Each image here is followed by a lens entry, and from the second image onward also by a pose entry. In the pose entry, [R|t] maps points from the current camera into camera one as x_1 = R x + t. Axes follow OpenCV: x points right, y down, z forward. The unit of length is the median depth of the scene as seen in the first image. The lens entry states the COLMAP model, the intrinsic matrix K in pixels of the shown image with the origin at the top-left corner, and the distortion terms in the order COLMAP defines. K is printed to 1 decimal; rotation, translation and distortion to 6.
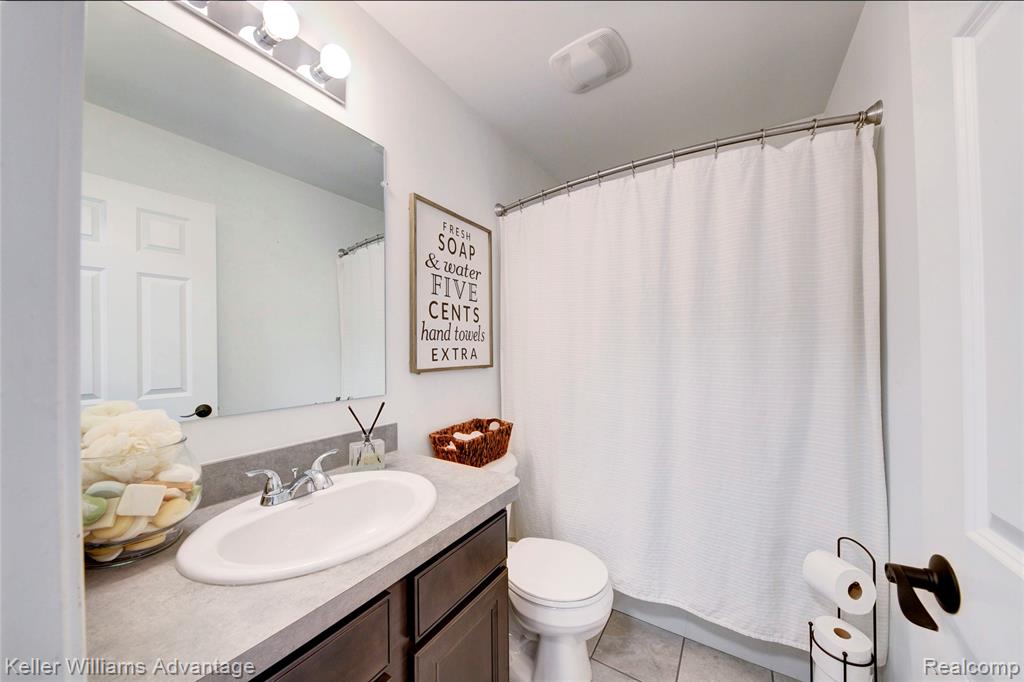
lens RADIAL K [[353.5, 0, 513.6], [0, 353.5, 346.0], [0, 0, 1]] dist [0.021613, -0.010382]
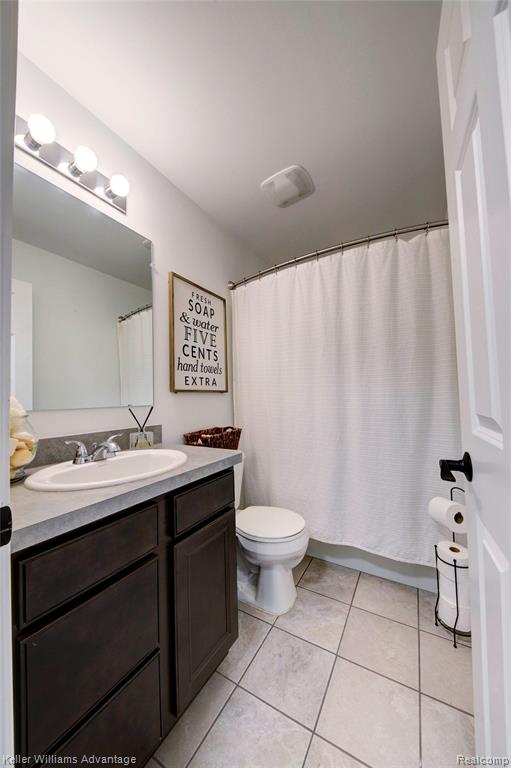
lens RADIAL K [[265.1, 0, 255.8], [0, 265.1, 388.4], [0, 0, 1]] dist [0.021613, -0.010382]
pose [[0.999528, -0.016366, 0.025981, 0.035498], [0.017143, 0.999404, -0.029964, 0.098782], [-0.025475, 0.030395, 0.999213, -0.114537]]
